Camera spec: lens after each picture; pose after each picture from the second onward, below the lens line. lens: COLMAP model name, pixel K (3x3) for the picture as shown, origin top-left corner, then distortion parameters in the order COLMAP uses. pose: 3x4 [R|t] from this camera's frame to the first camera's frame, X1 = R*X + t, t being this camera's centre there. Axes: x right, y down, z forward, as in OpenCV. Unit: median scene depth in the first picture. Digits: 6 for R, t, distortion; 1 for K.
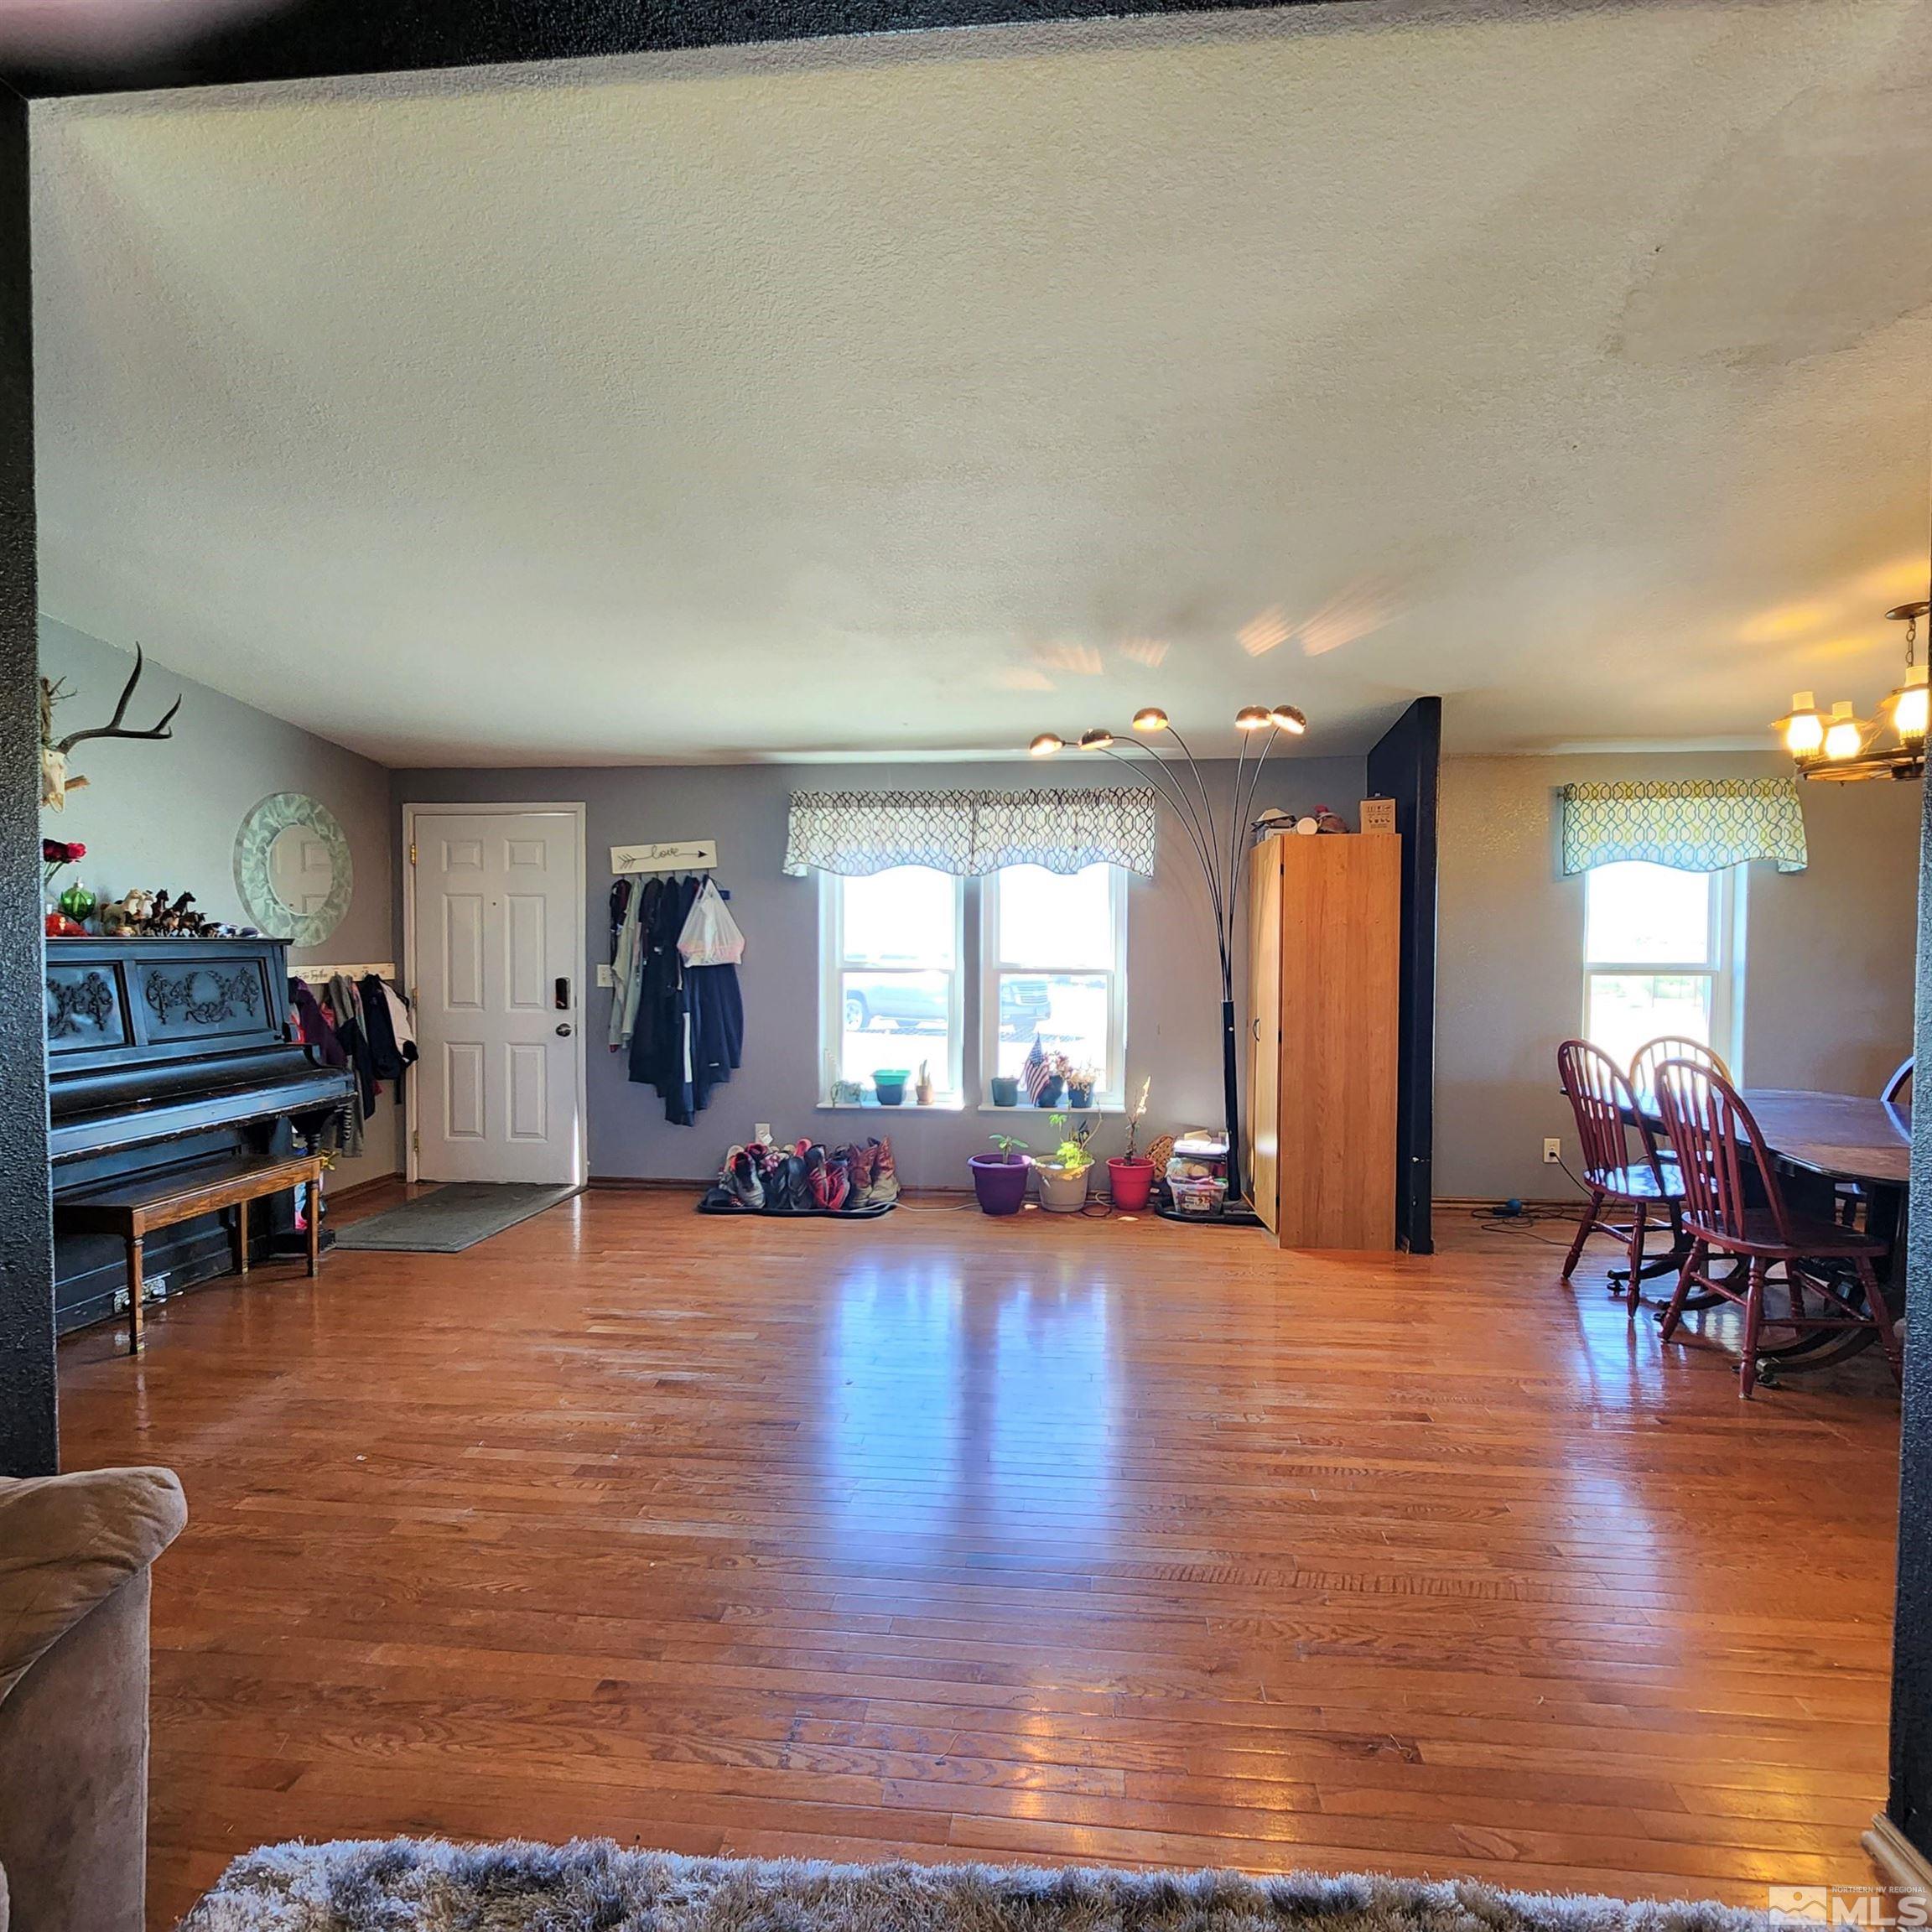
lens RADIAL K [[1044.4, 0, 987.0], [0, 1044.4, 973.2], [0, 0, 1]] dist [-0.004238, 0.002315]
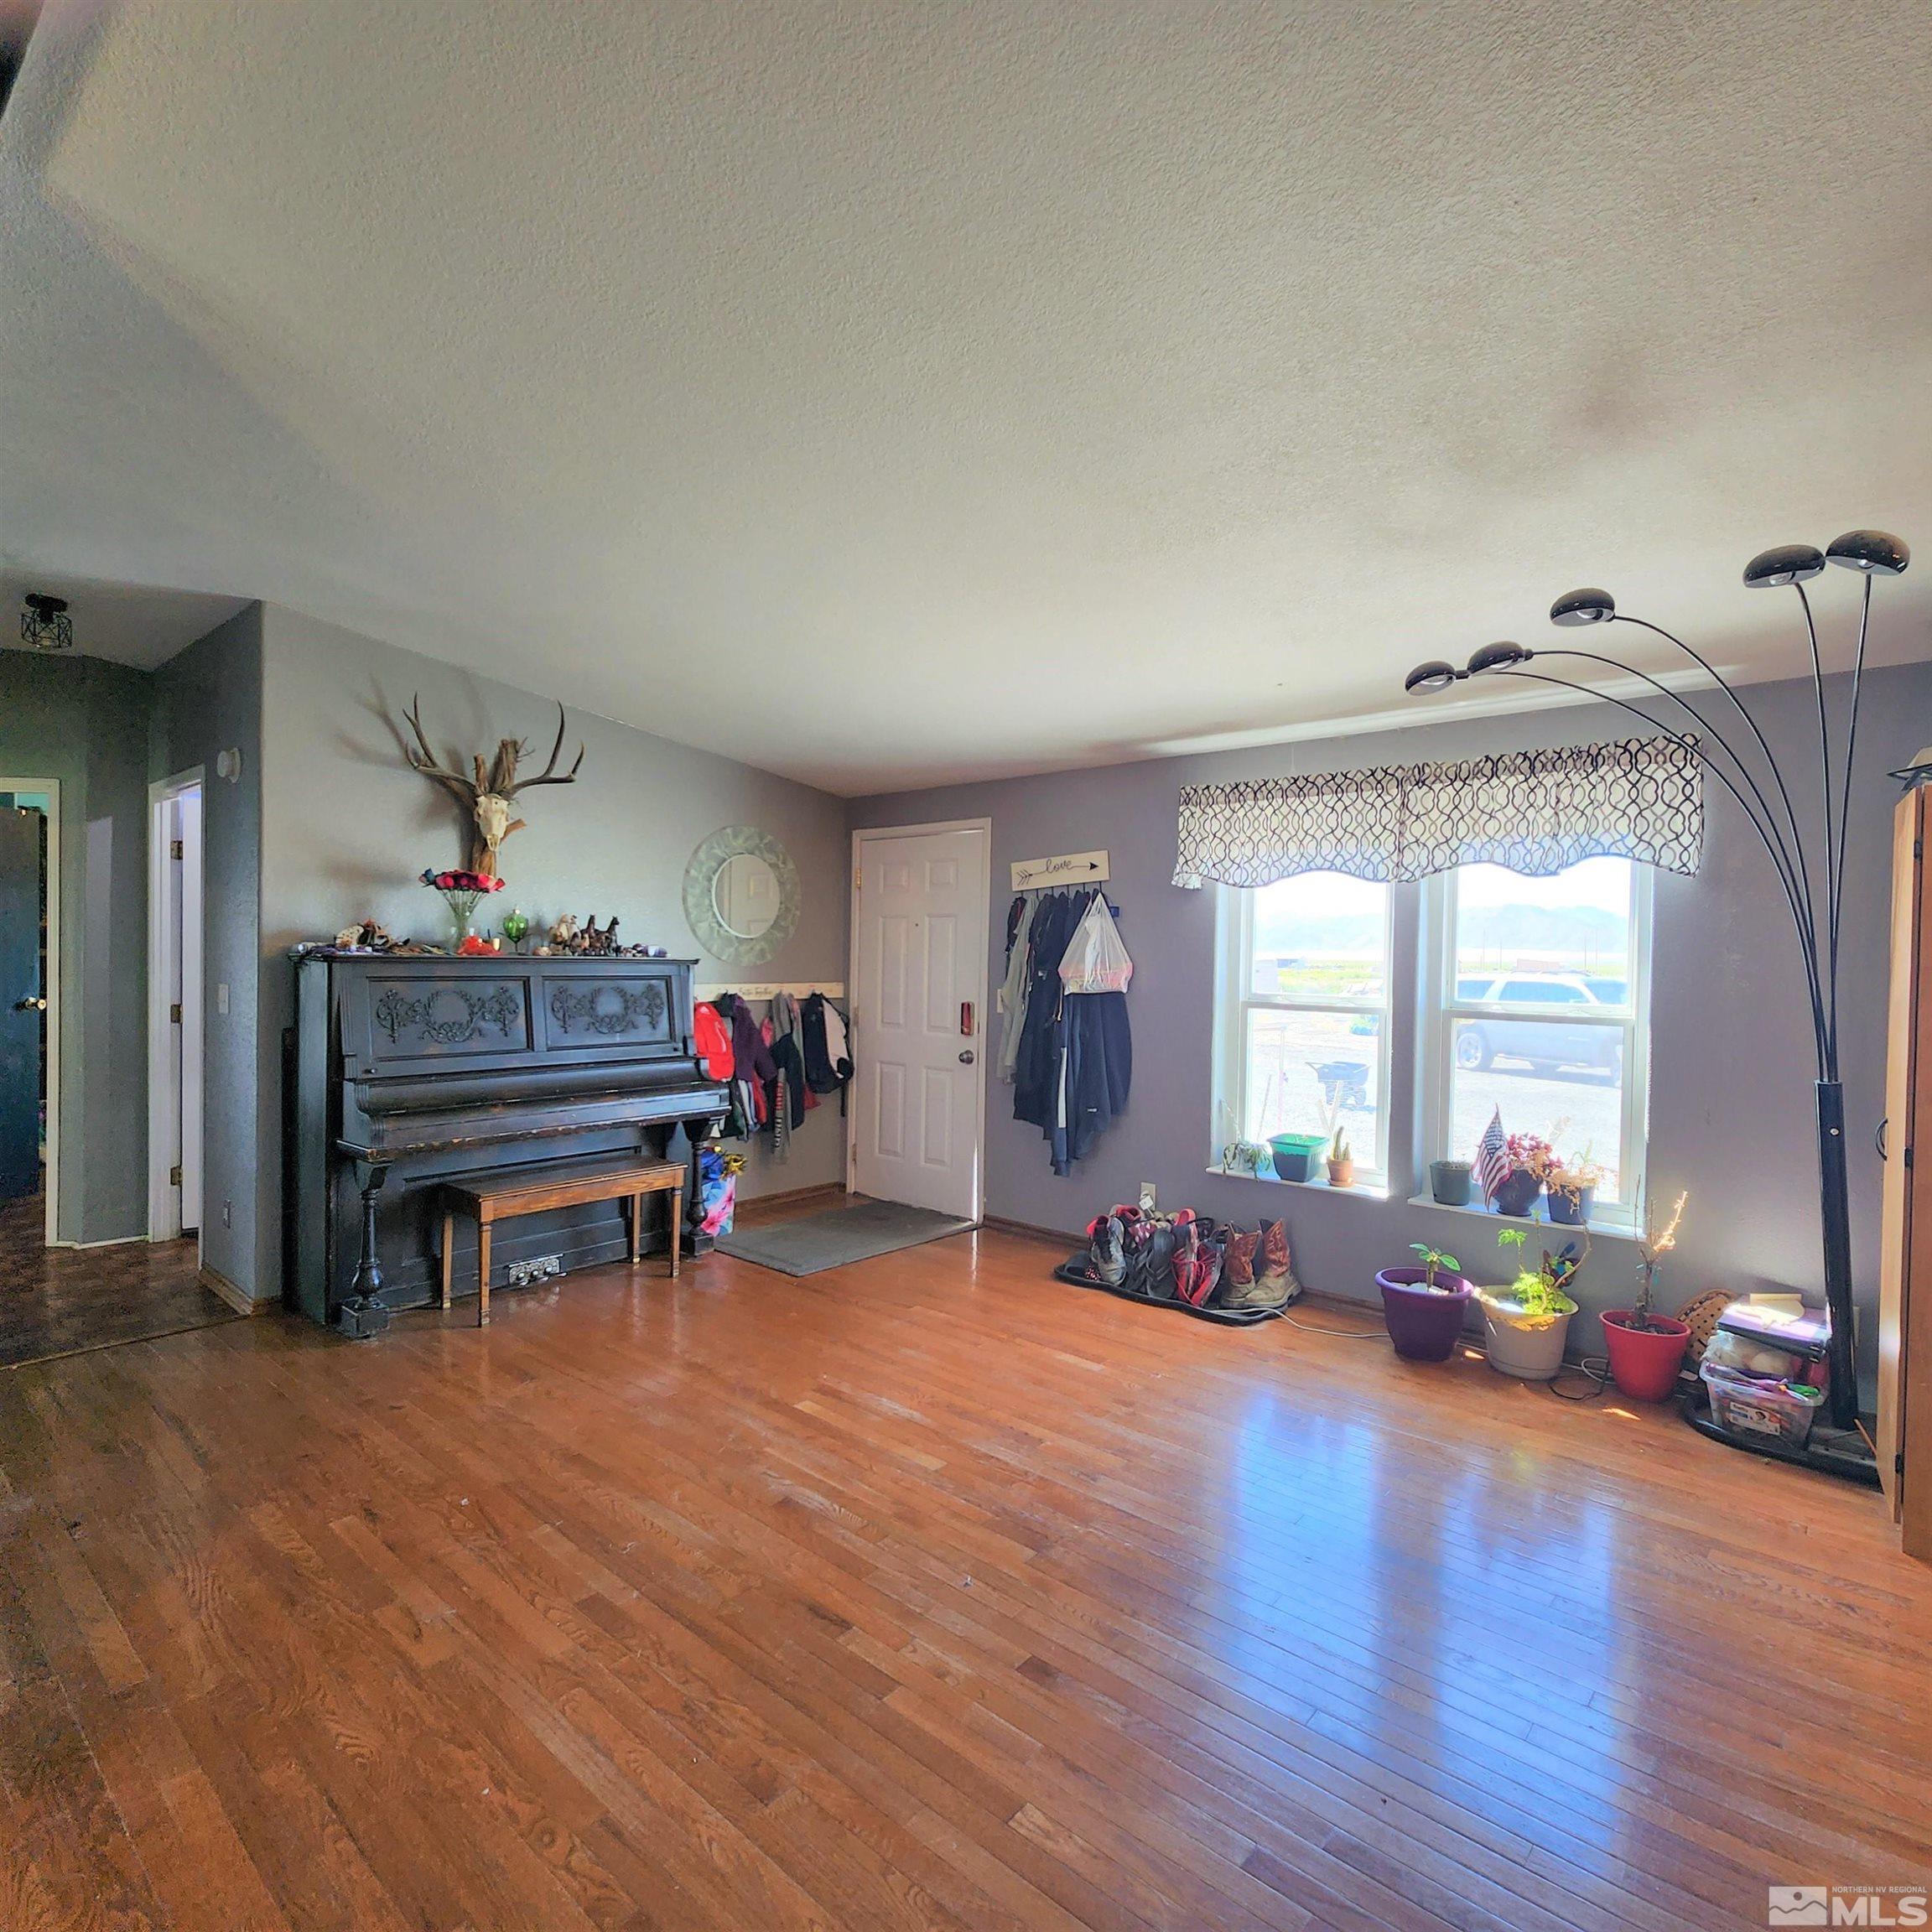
lens RADIAL K [[1044.4, 0, 990.2], [0, 1044.4, 966.9], [0, 0, 1]] dist [-0.004238, 0.002315]
pose [[0.819211, 0.015288, -0.573288, 0.172963], [-0.030289, 0.999403, -0.016631, -0.013328], [0.572692, 0.030989, 0.819185, 0.242772]]
